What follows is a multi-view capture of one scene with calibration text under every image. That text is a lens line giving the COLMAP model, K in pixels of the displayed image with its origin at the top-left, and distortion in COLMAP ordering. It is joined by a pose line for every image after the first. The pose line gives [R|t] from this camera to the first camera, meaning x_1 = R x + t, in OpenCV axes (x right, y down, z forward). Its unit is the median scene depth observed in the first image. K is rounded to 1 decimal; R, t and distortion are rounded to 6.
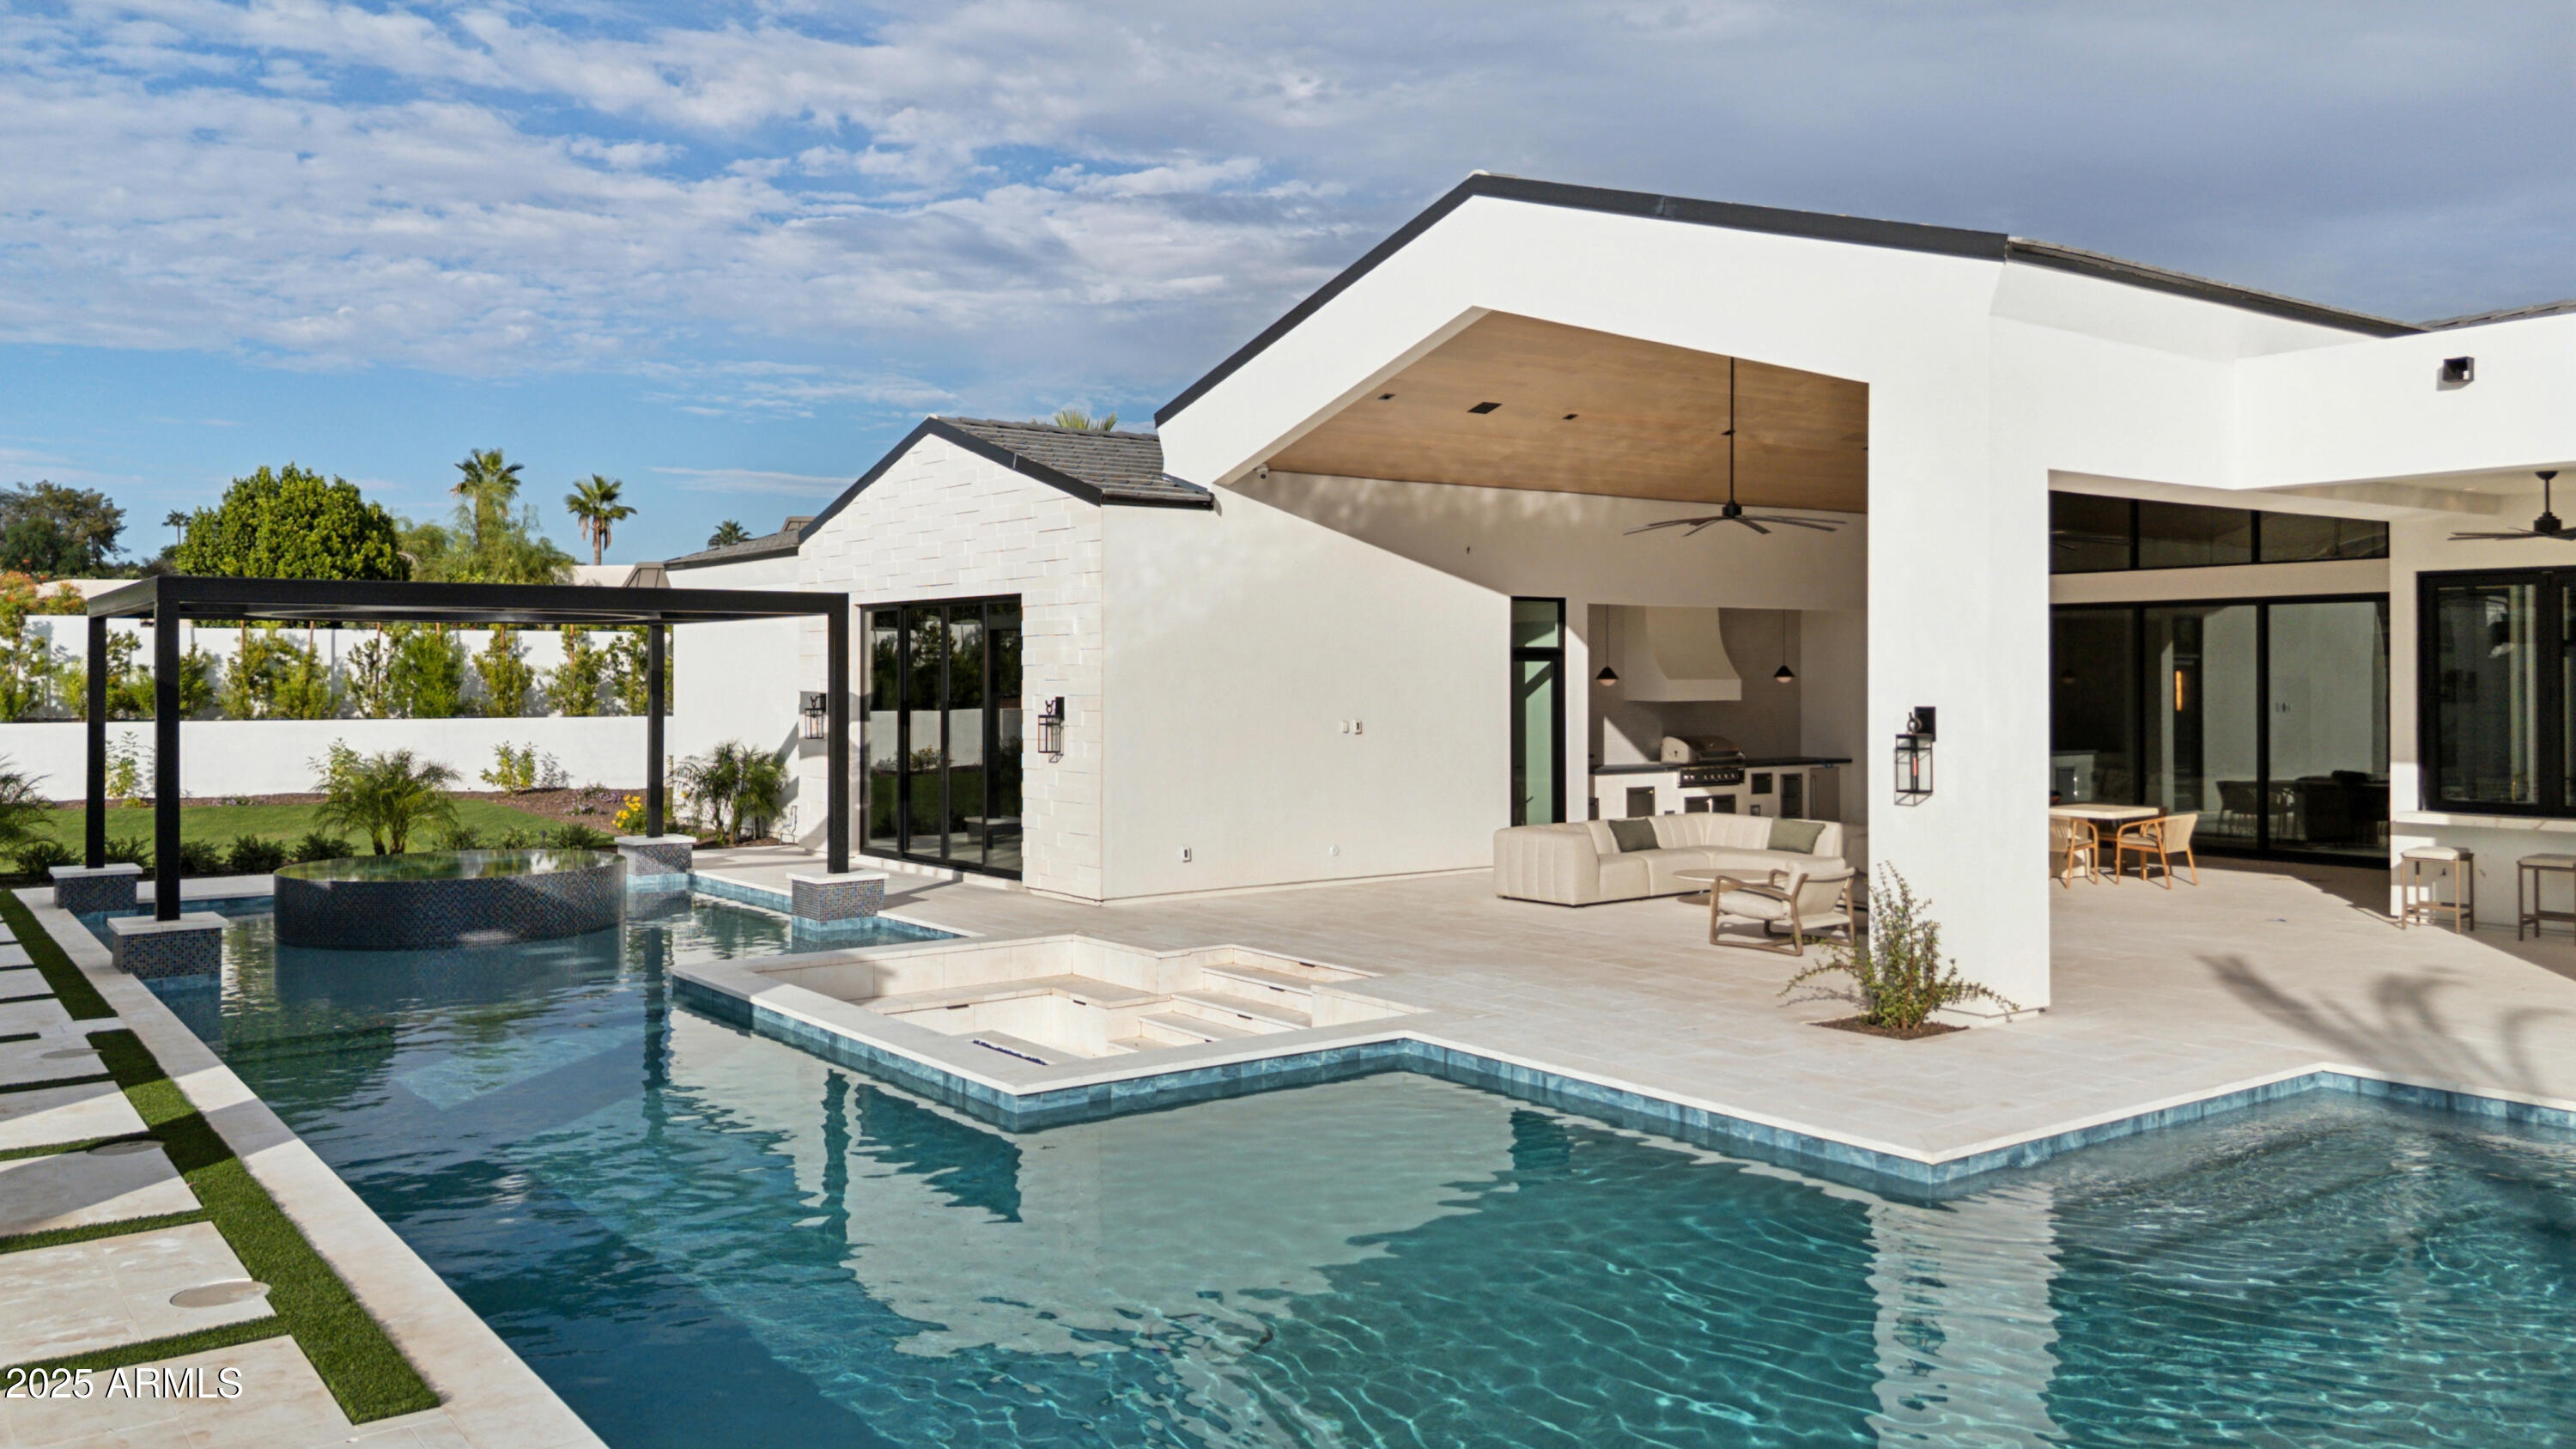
lens RADIAL K [[1901.8, 0, 1294.6], [0, 1901.8, 658.3], [0, 0, 1]] dist [0.095262, -0.002530]
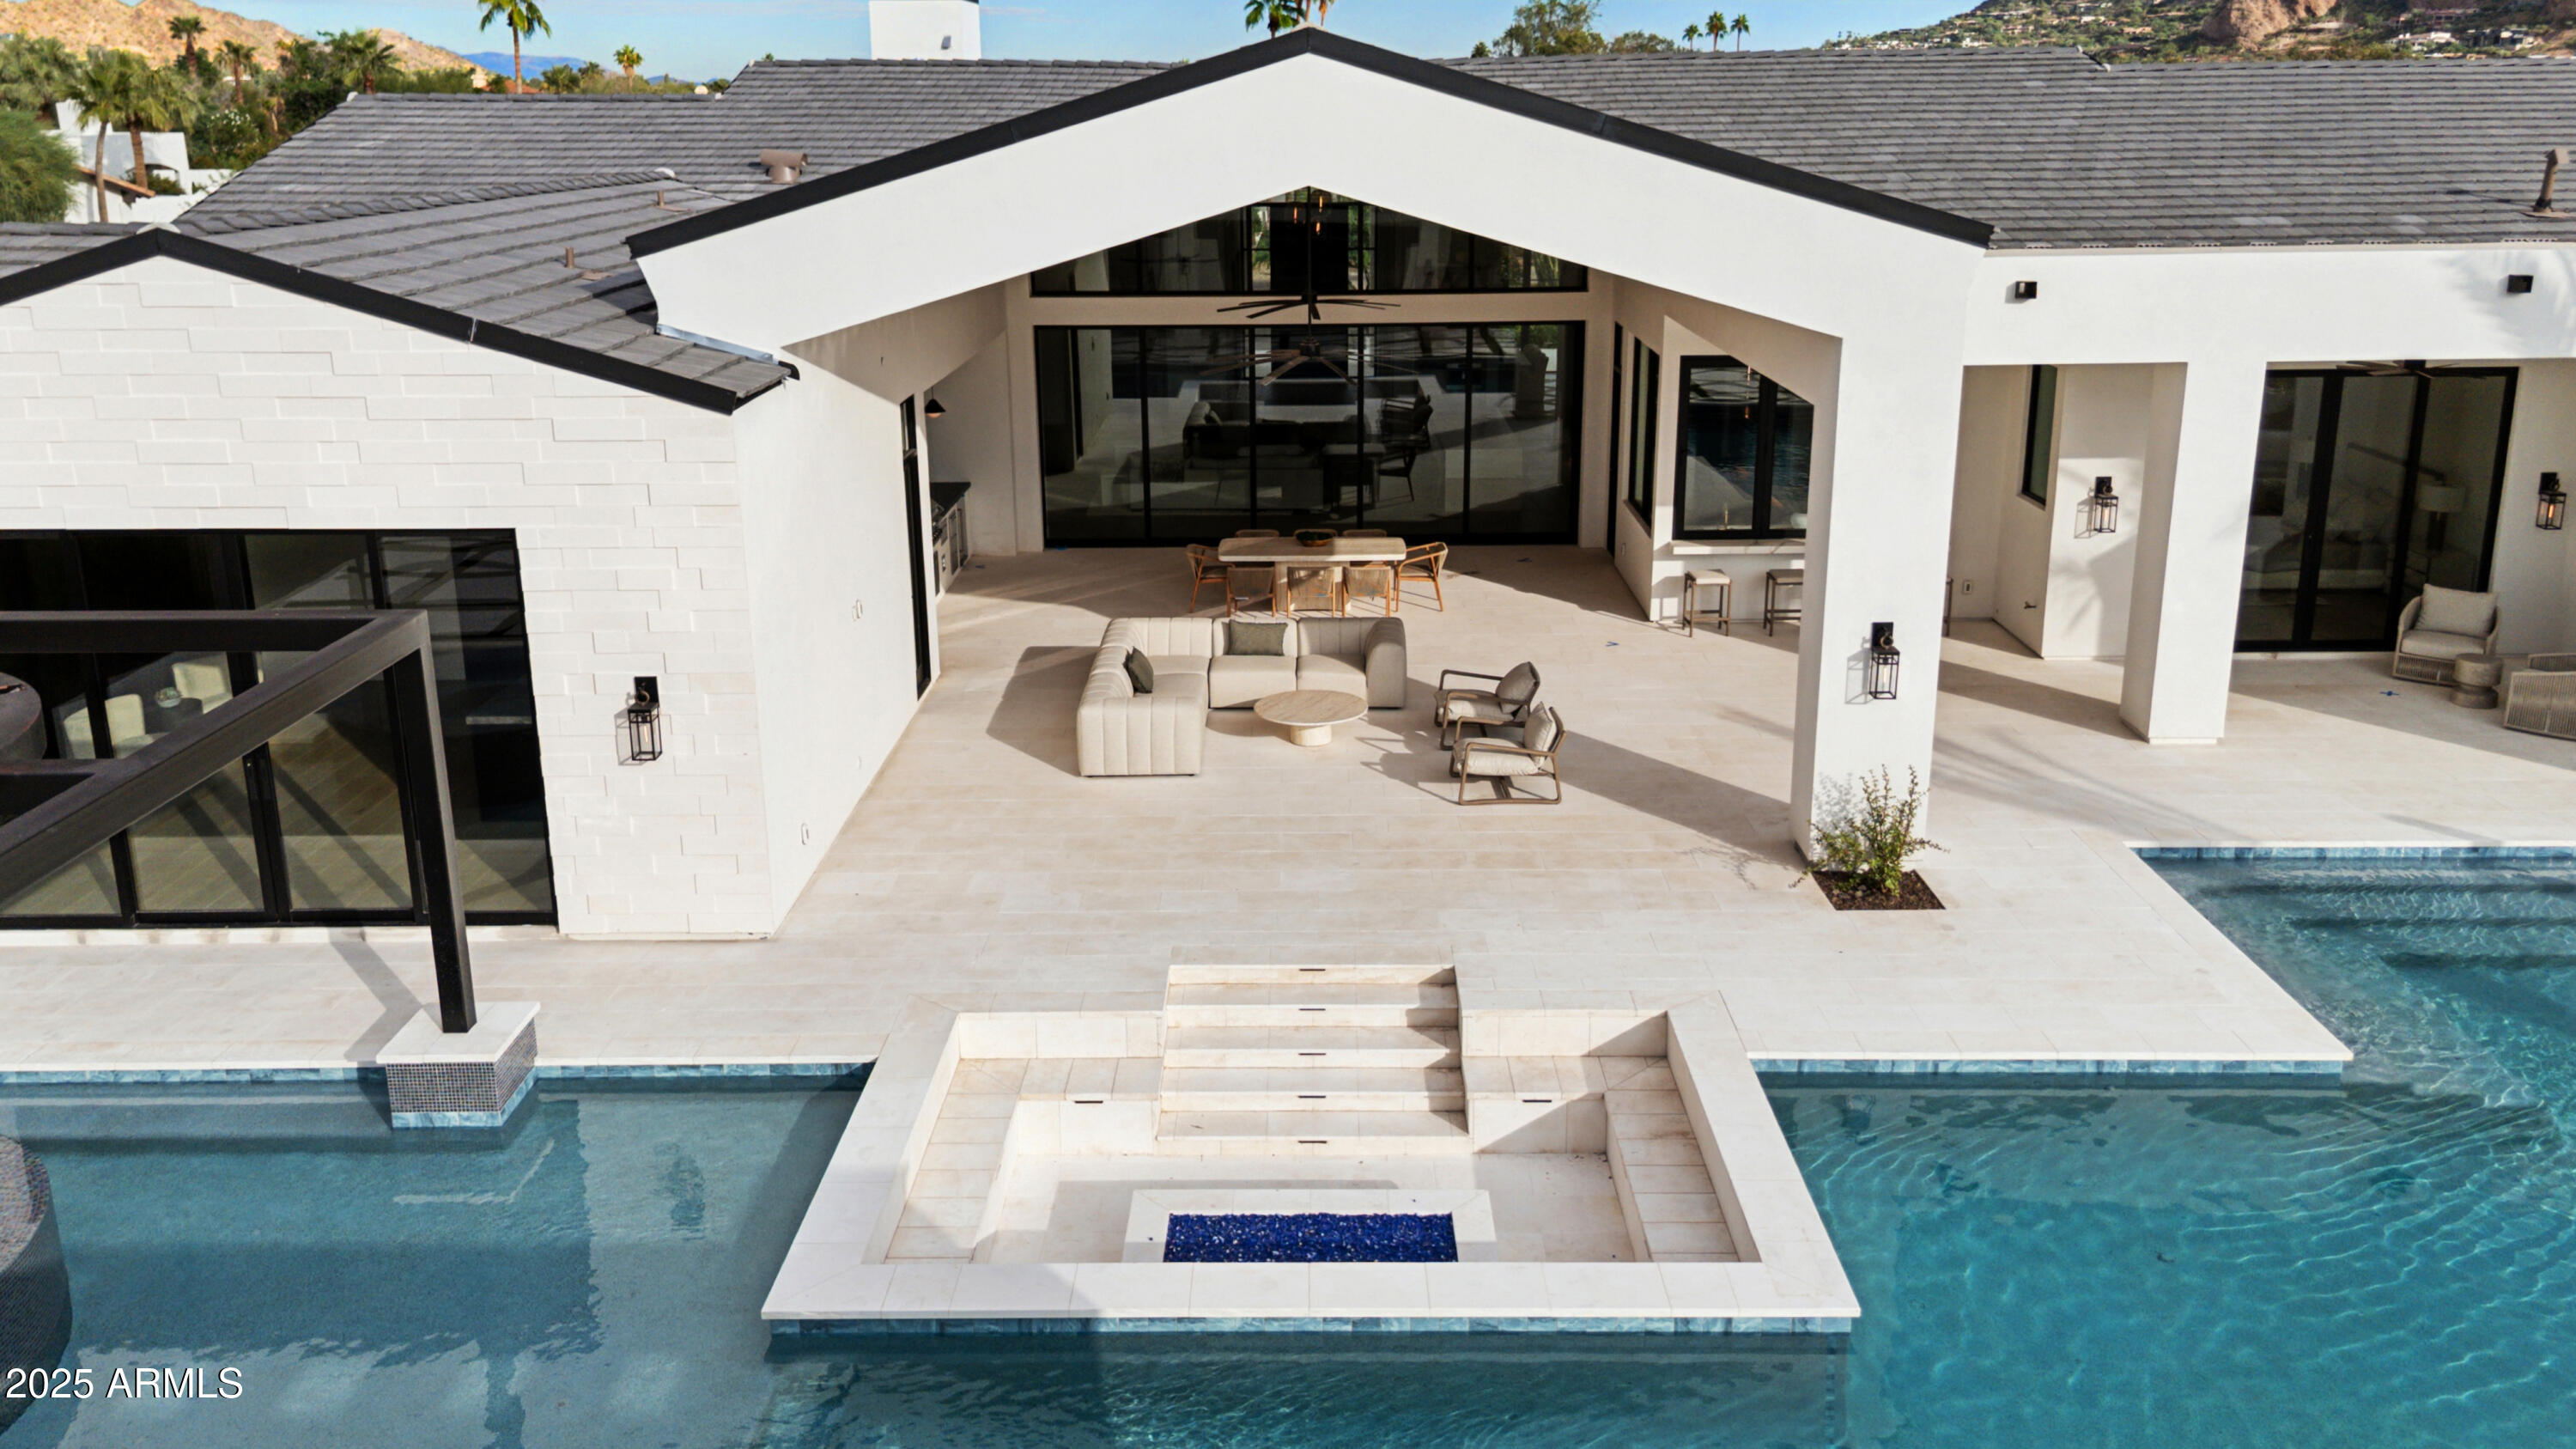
lens RADIAL K [[2017.3, 0, 1281.0], [0, 2017.3, 609.9], [0, 0, 1]] dist [0.039434, -0.003010]
pose [[0.610427, -0.203963, 0.765361, -0.526562], [0.004514, 0.967157, 0.254140, -0.186981], [-0.792060, -0.151679, 0.591300, 0.358176]]
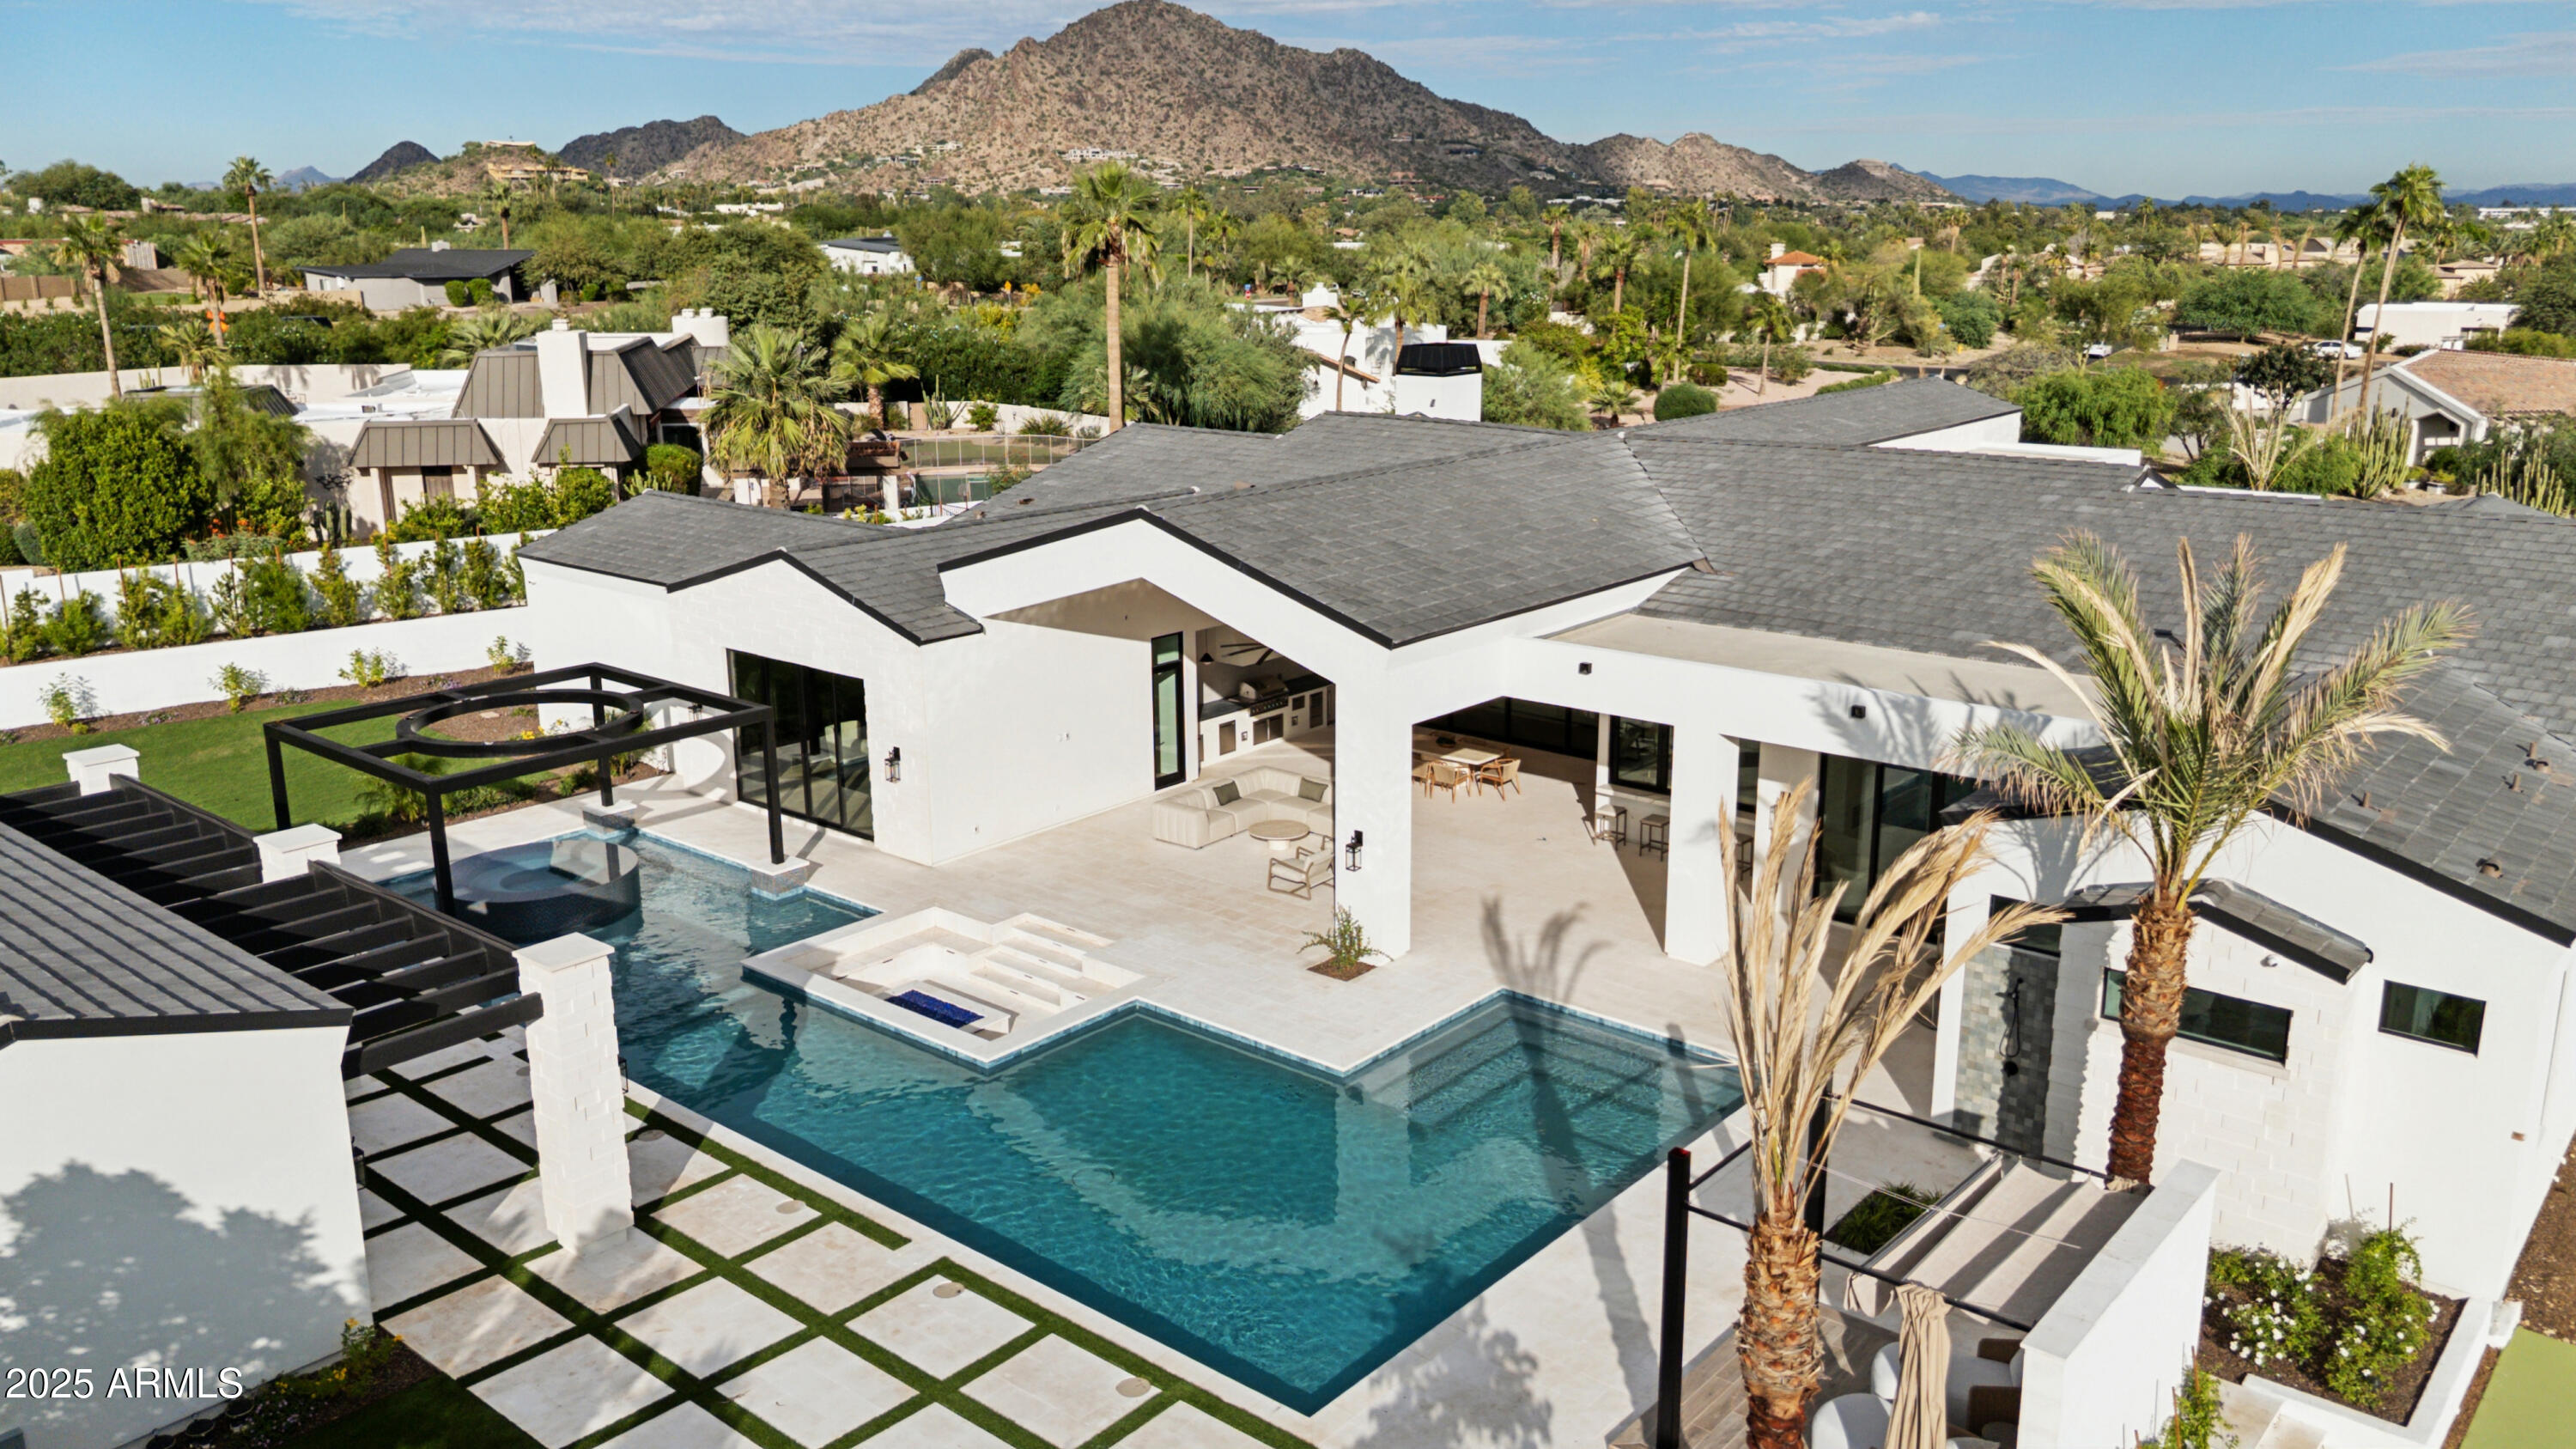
lens RADIAL K [[1901.8, 0, 1294.6], [0, 1901.8, 658.3], [0, 0, 1]] dist [0.095262, -0.002530]
pose [[0.974454, -0.056930, 0.217253, -0.137592], [0.005307, 0.972906, 0.231140, -0.435008], [-0.224525, -0.224082, 0.948354, -0.665565]]
